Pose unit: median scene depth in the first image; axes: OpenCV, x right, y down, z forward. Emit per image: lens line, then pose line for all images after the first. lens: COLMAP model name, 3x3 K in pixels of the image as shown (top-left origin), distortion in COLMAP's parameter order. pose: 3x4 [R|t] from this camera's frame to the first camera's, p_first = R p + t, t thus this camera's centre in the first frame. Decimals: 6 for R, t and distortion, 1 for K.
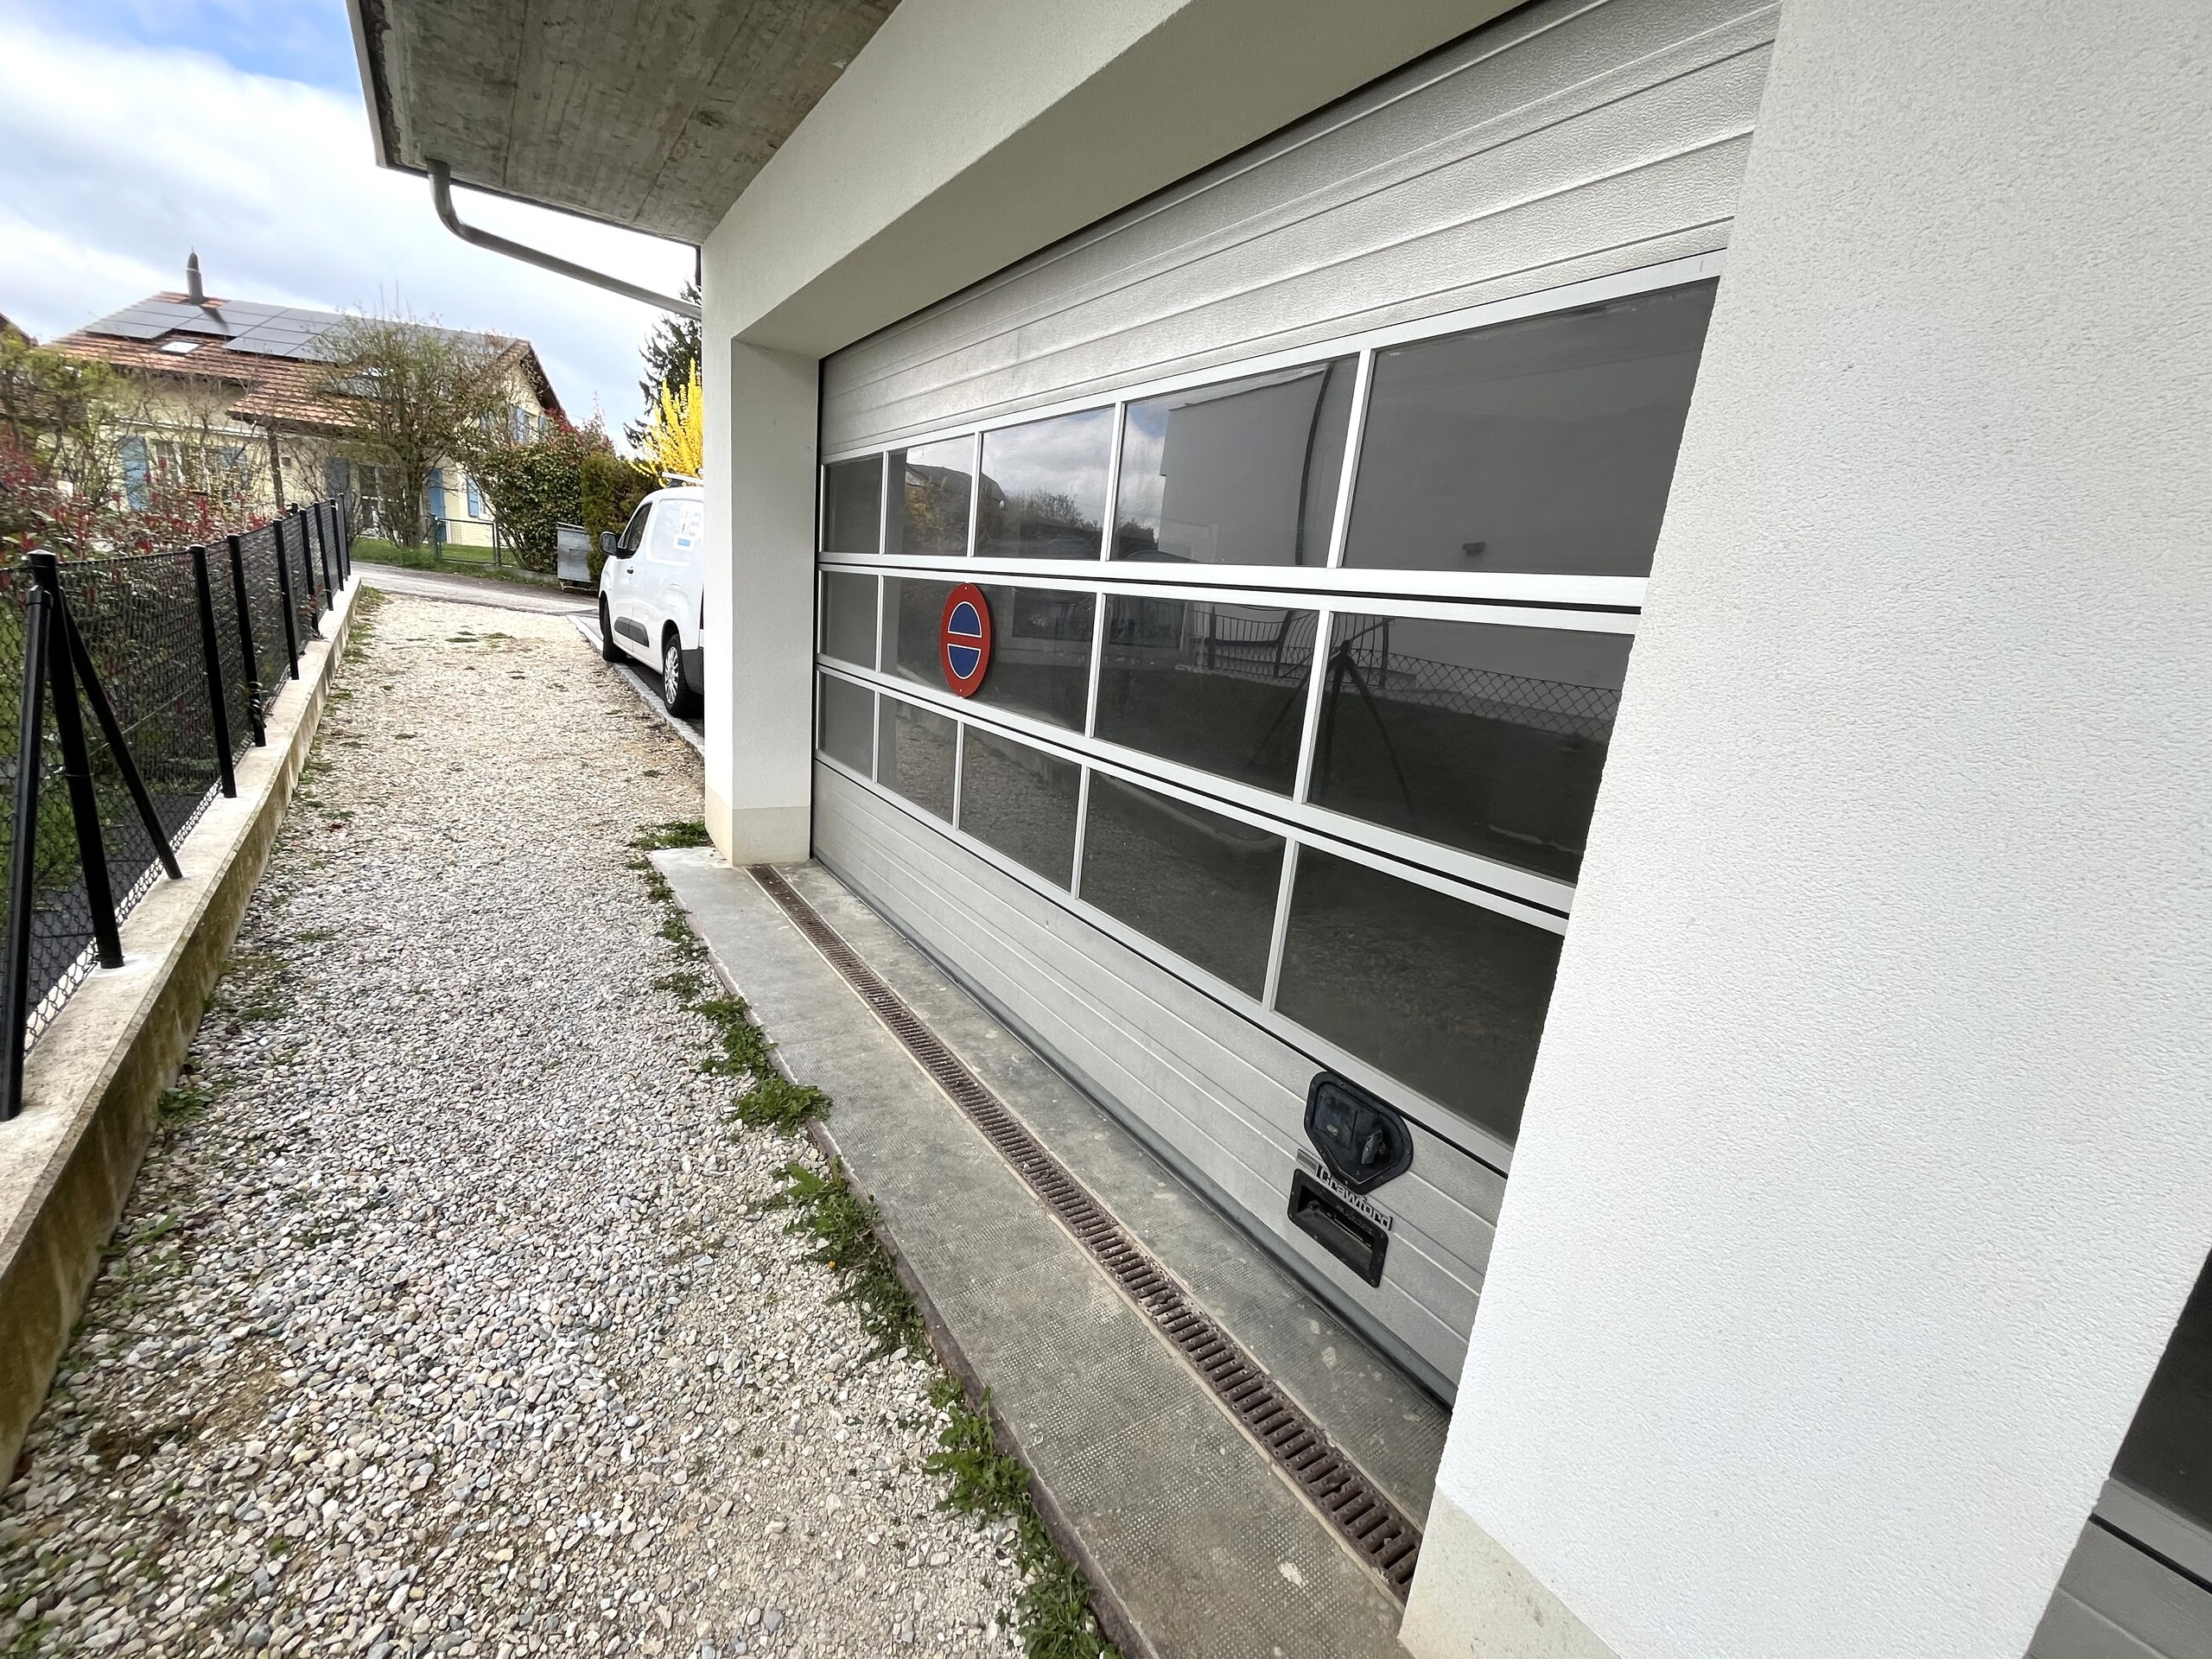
lens RADIAL K [[890.4, 0, 1094.8], [0, 890.4, 830.9], [0, 0, 1]] dist [0.001350, 0.000144]
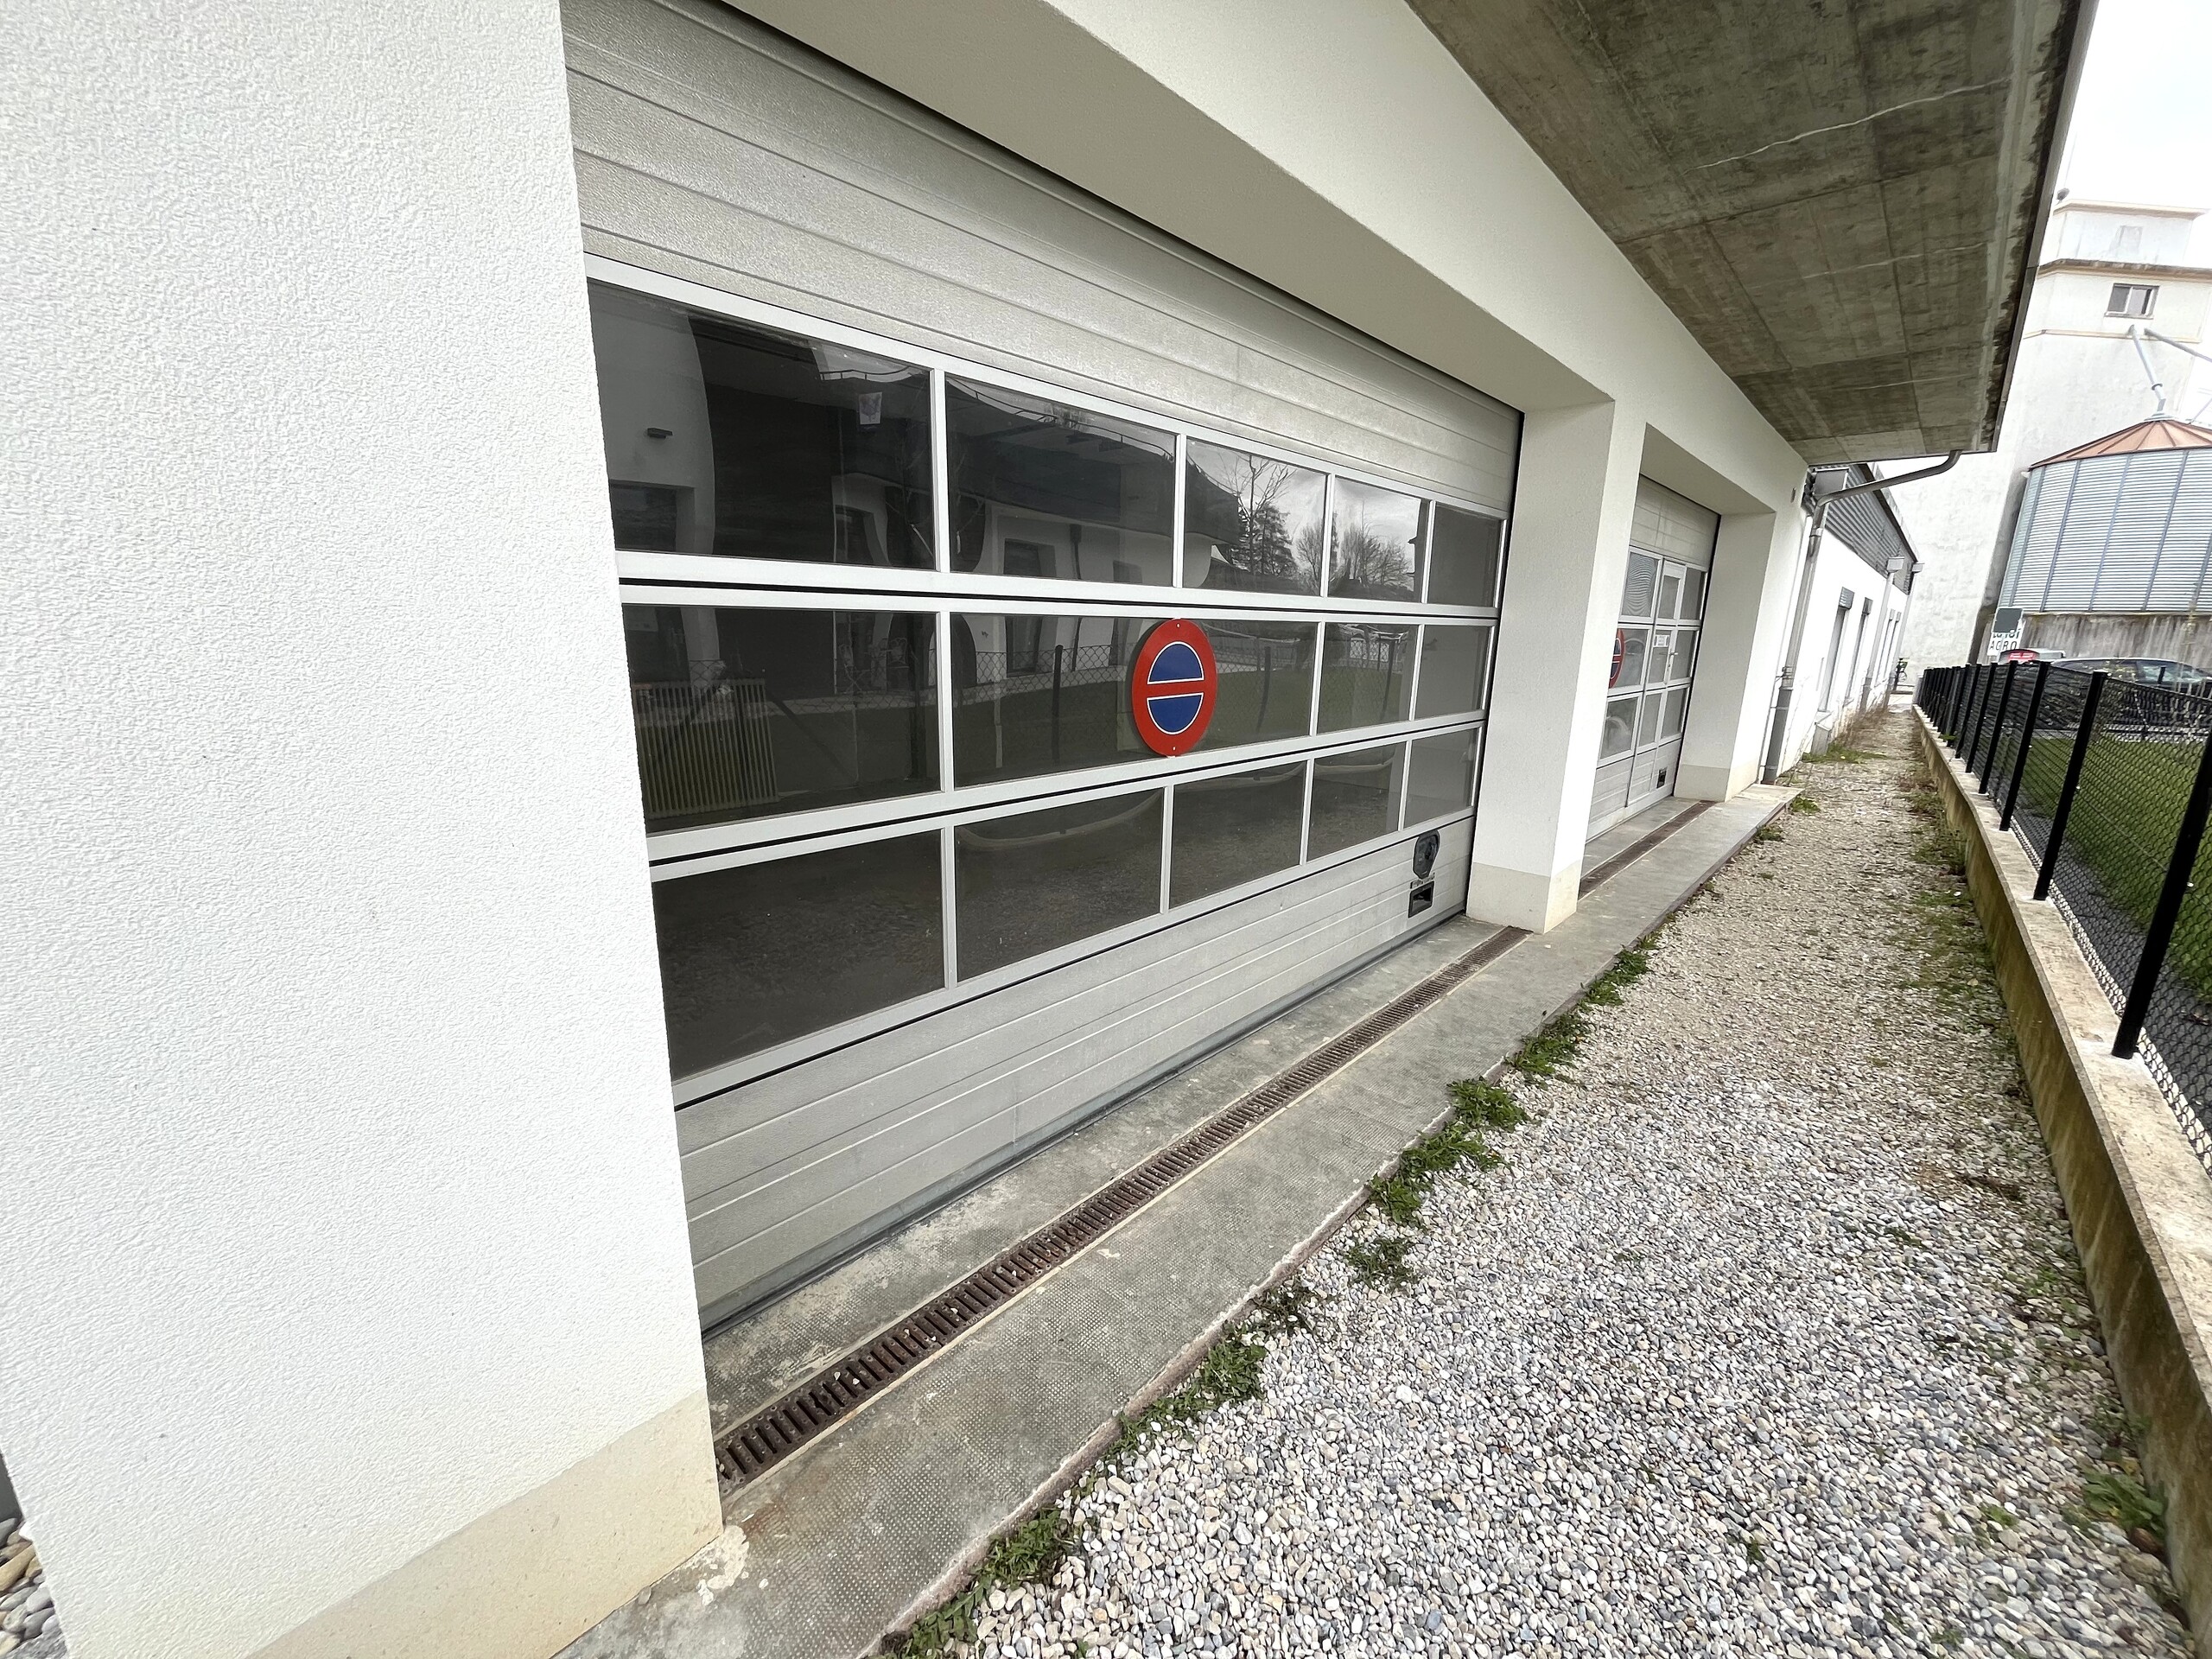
lens RADIAL K [[890.4, 0, 1100.1], [0, 890.4, 829.1], [0, 0, 1]] dist [0.001350, 0.000144]
pose [[-0.210035, -0.320735, 0.923588, -1.027662], [0.200030, 0.910580, 0.361707, -0.447164], [-0.957013, 0.260716, -0.127097, 1.324728]]
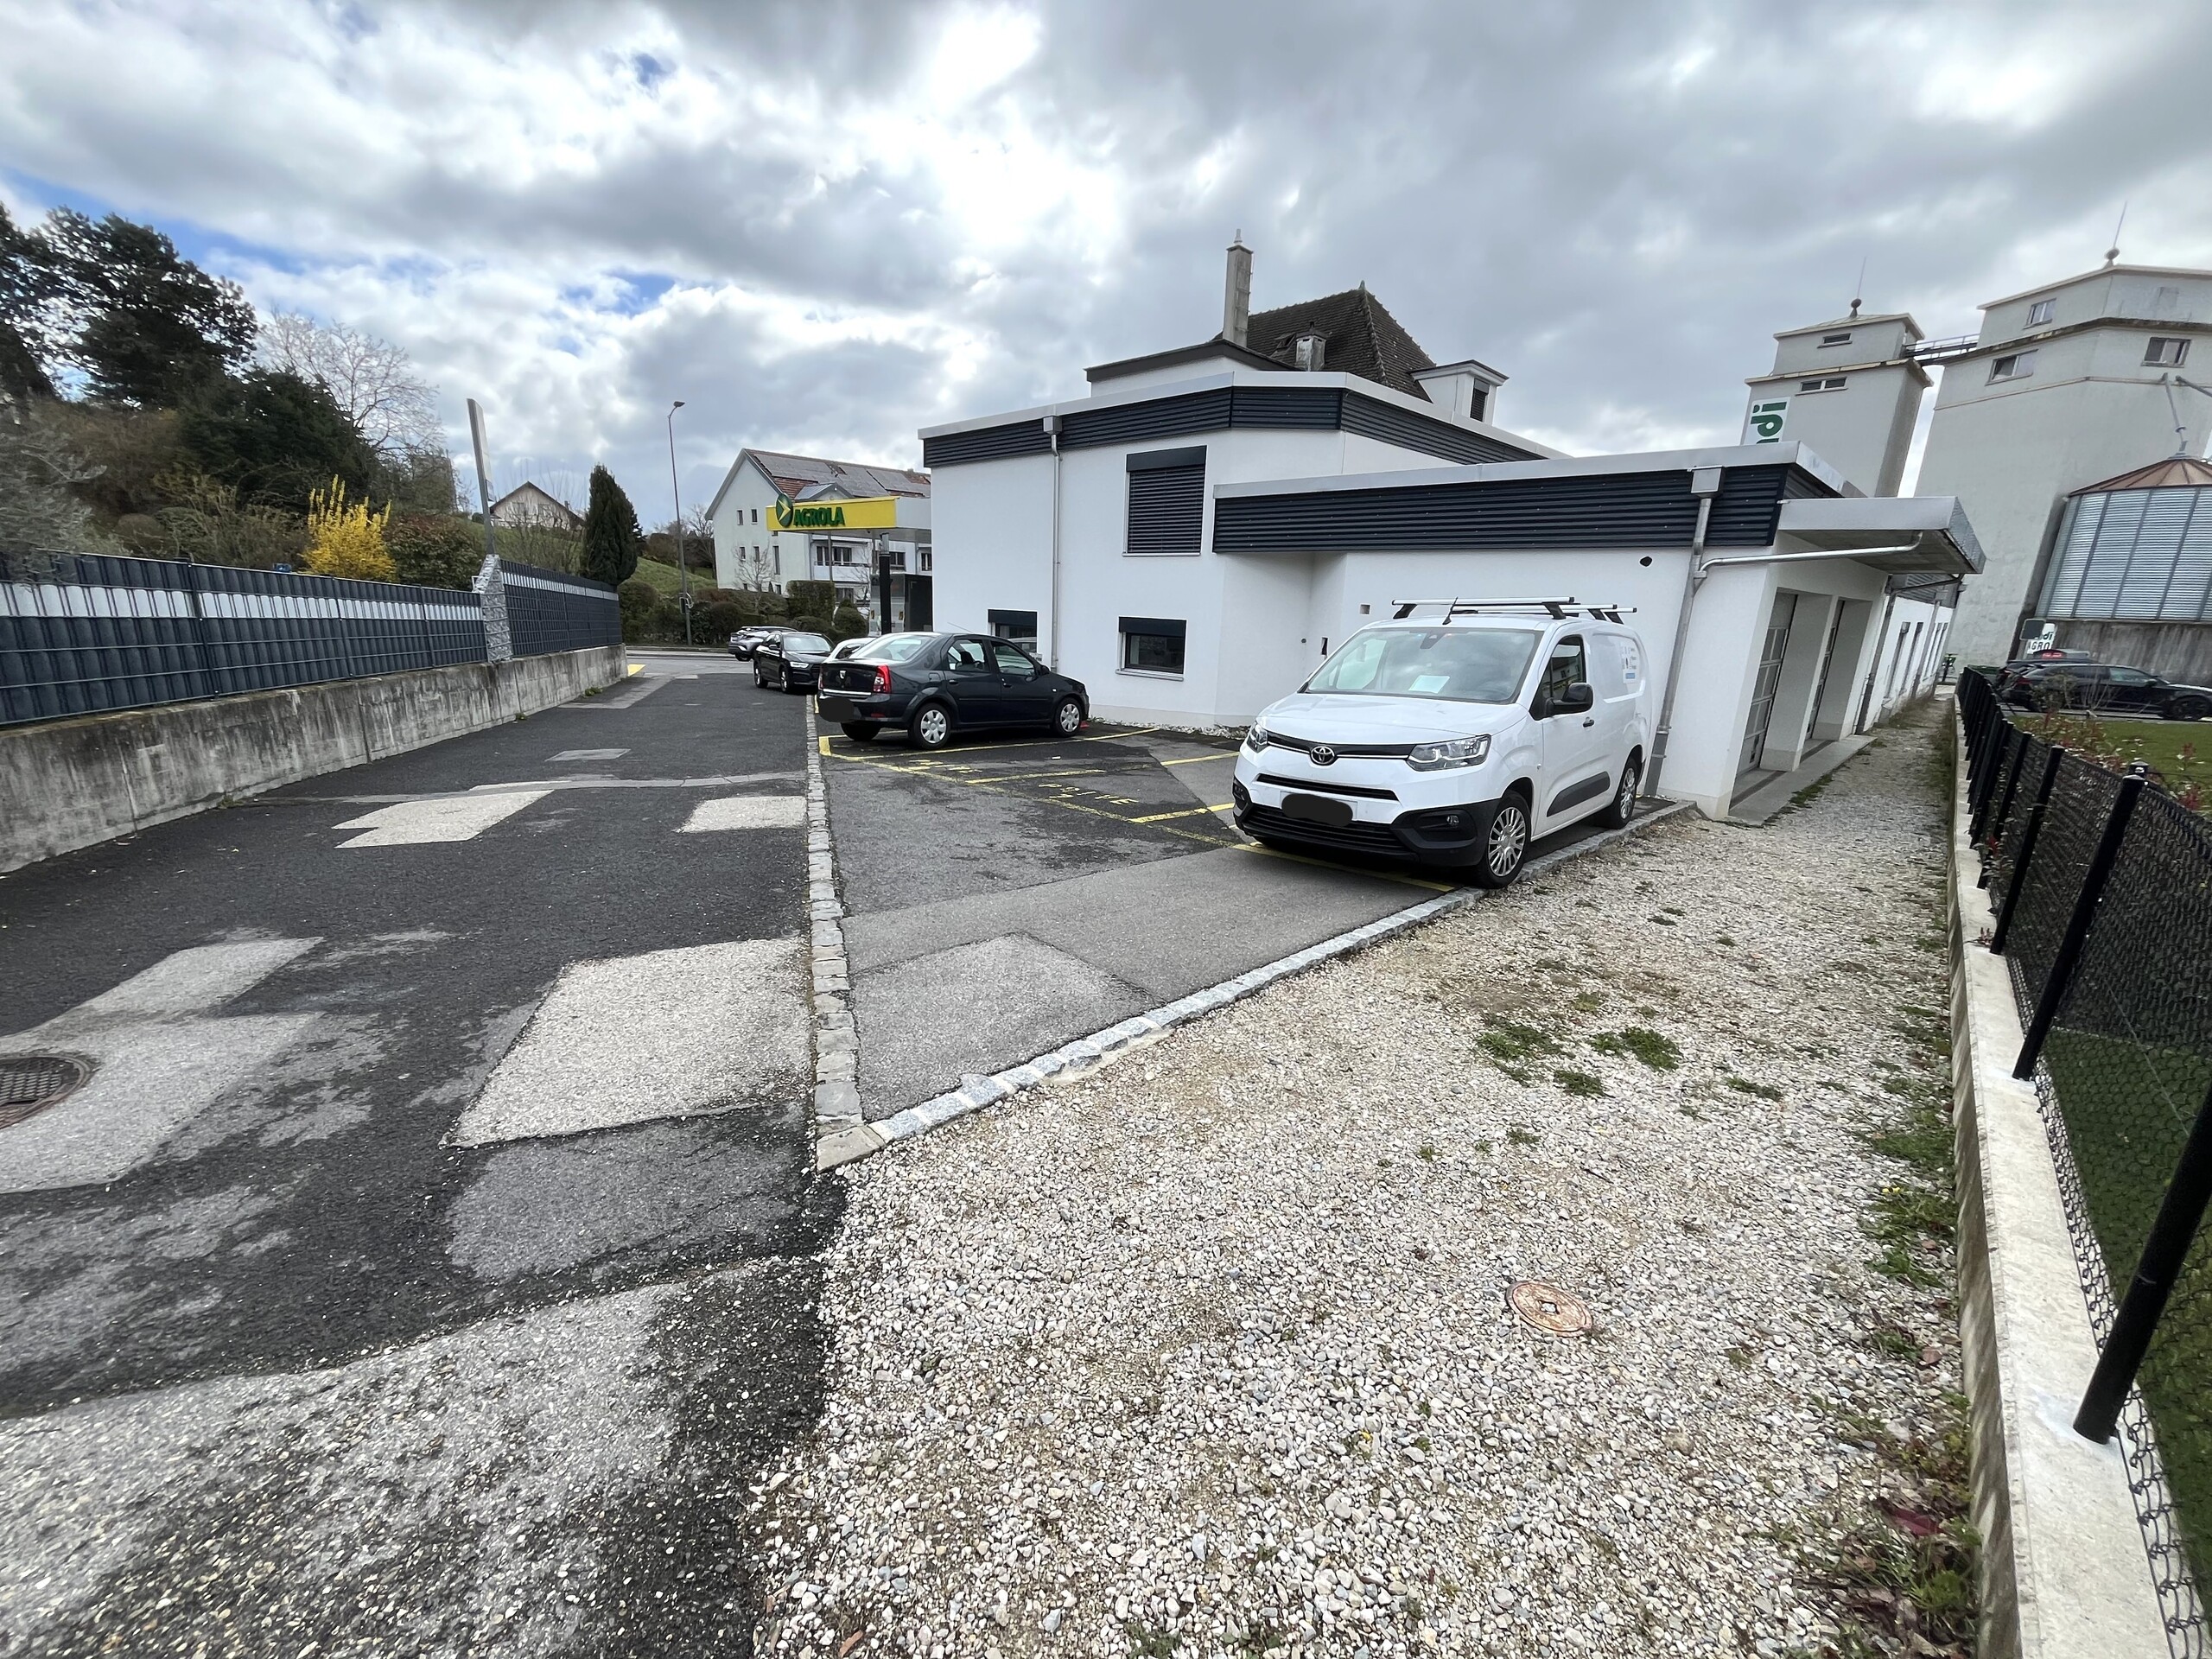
lens RADIAL K [[890.4, 0, 1101.0], [0, 890.4, 824.7], [0, 0, 1]] dist [0.001350, 0.000144]
pose [[-0.174817, -0.349026, 0.920663, -3.269990], [0.189017, 0.905773, 0.379272, -1.600253], [-0.966287, 0.240325, -0.092372, 4.082021]]
